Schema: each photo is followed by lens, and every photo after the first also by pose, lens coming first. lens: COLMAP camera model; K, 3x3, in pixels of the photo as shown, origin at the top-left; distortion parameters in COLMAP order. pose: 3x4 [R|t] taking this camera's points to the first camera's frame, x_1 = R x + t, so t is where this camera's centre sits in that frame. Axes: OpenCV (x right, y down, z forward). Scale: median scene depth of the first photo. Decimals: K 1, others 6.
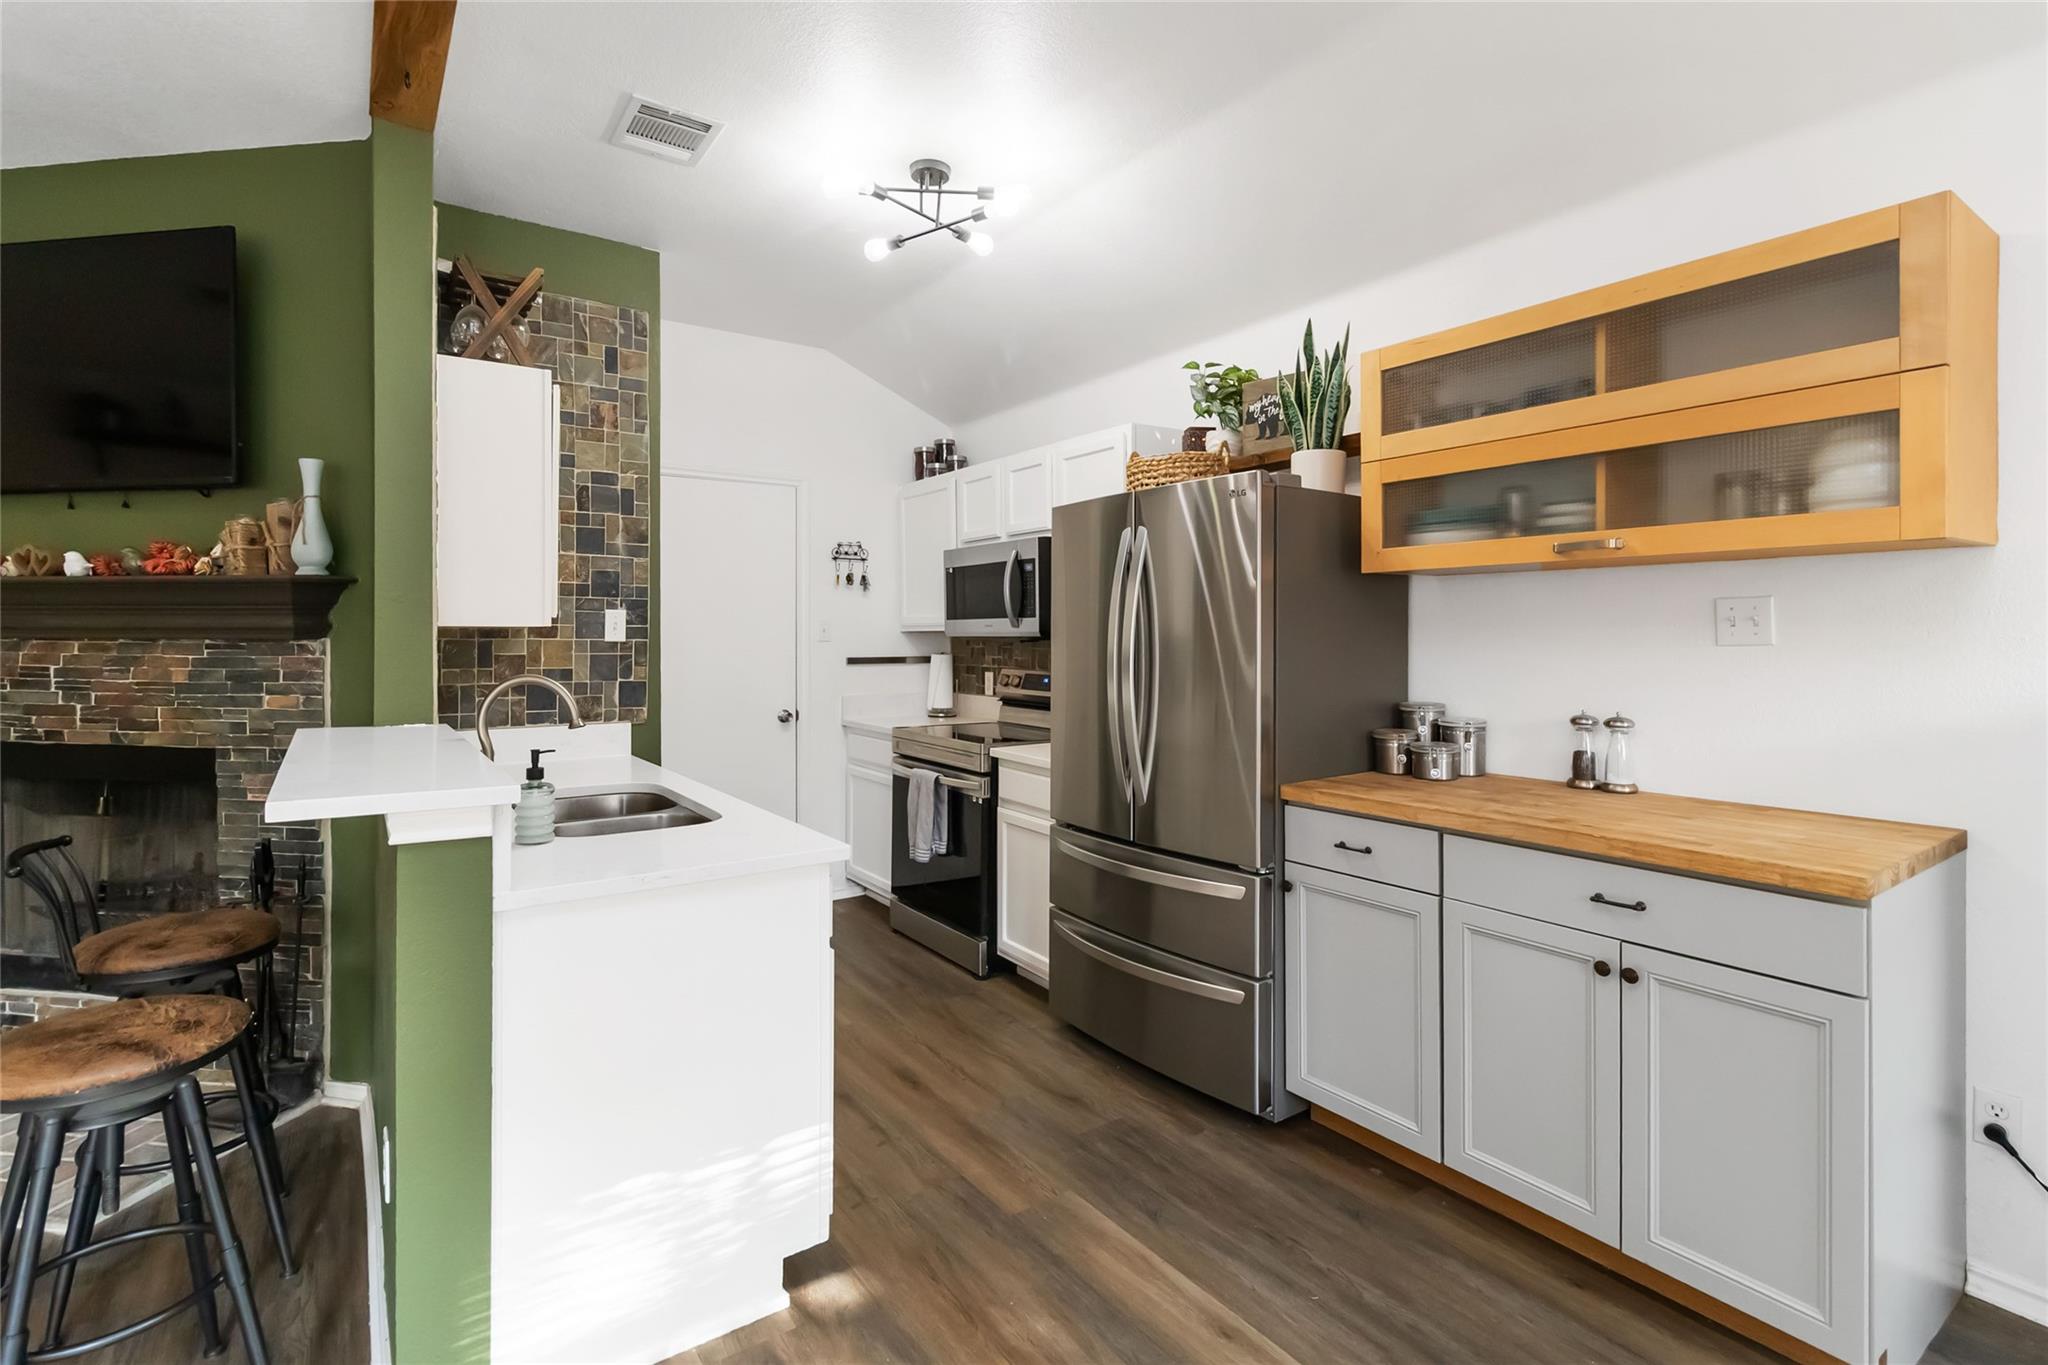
lens RADIAL K [[974.0, 0, 1027.9], [0, 974.0, 666.6], [0, 0, 1]] dist [0.000794, 0.000561]
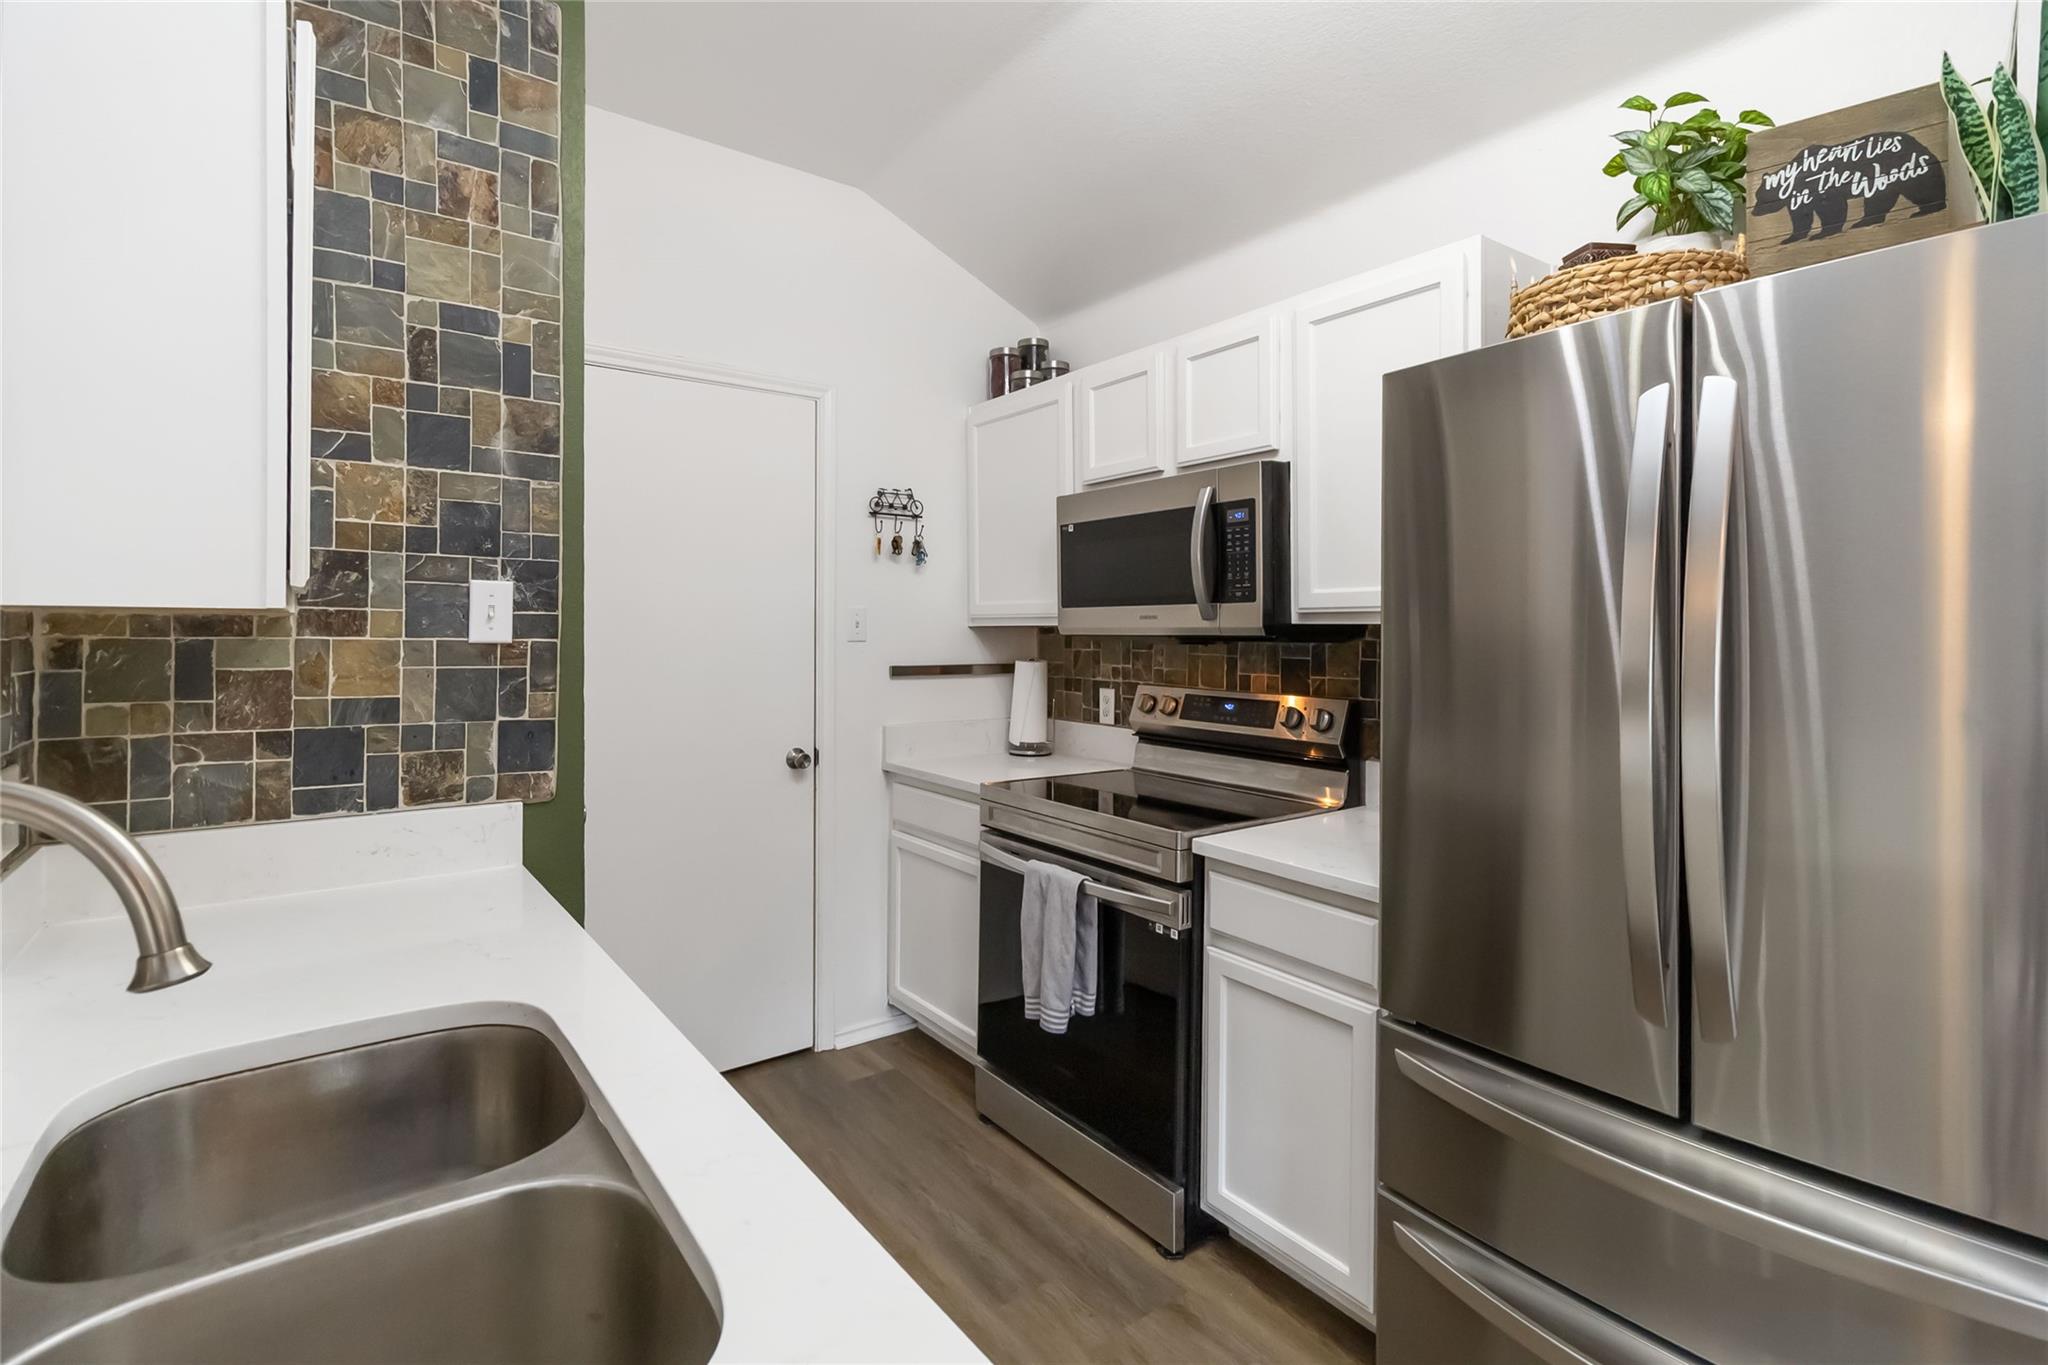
lens RADIAL K [[974.0, 0, 1021.2], [0, 974.0, 664.3], [0, 0, 1]] dist [0.000794, 0.000561]
pose [[0.999704, 0.002670, 0.024194, -0.149192], [-0.002696, 0.999996, 0.001025, -0.014854], [-0.024191, -0.001090, 0.999707, 0.453708]]
